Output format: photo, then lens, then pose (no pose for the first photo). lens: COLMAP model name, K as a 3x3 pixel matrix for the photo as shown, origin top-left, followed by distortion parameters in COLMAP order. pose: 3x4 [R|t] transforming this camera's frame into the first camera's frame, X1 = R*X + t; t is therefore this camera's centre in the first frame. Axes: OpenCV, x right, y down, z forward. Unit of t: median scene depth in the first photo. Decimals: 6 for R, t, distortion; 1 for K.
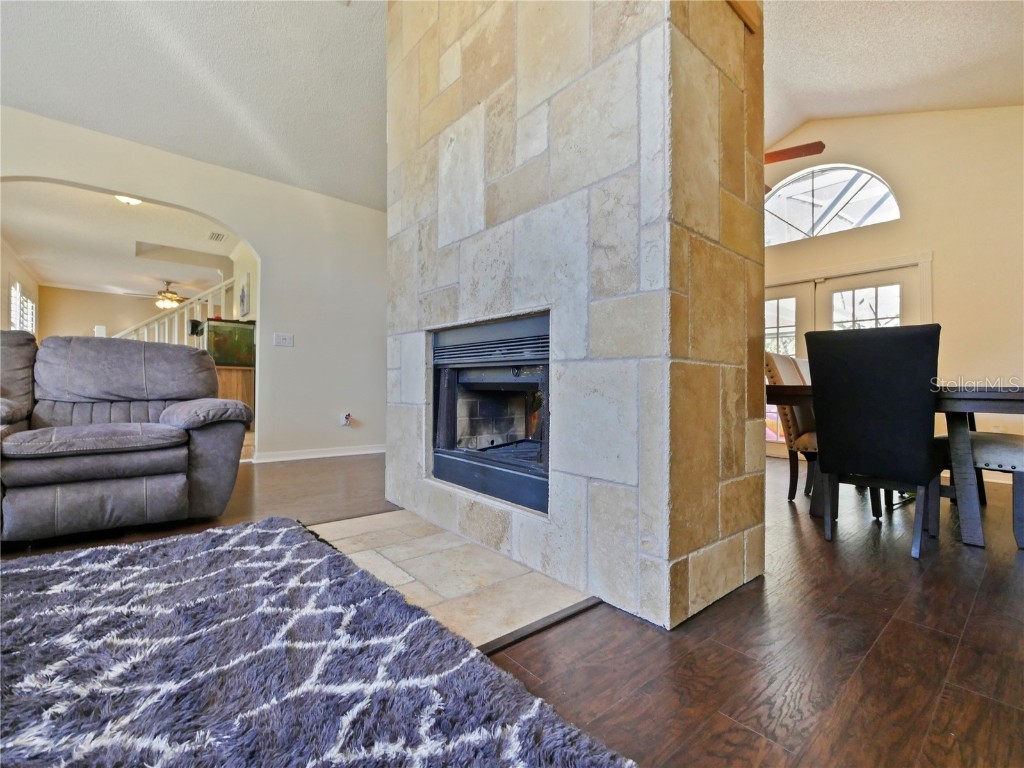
lens RADIAL K [[452.9, 0, 509.8], [0, 452.9, 383.2], [0, 0, 1]] dist [-0.002678, -0.000556]
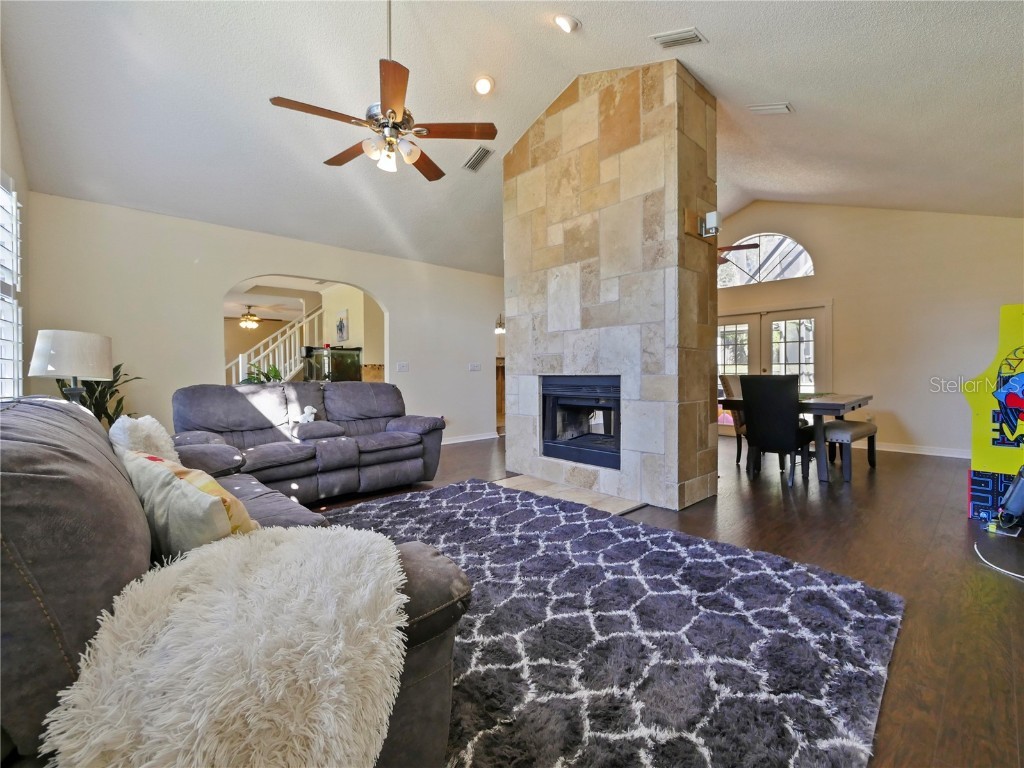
lens RADIAL K [[452.9, 0, 520.5], [0, 452.9, 387.9], [0, 0, 1]] dist [-0.002678, -0.000556]
pose [[0.997436, -0.022224, 0.068028, -0.476360], [0.019074, 0.998731, 0.046601, -0.189243], [-0.068978, -0.045184, 0.996594, -0.995172]]
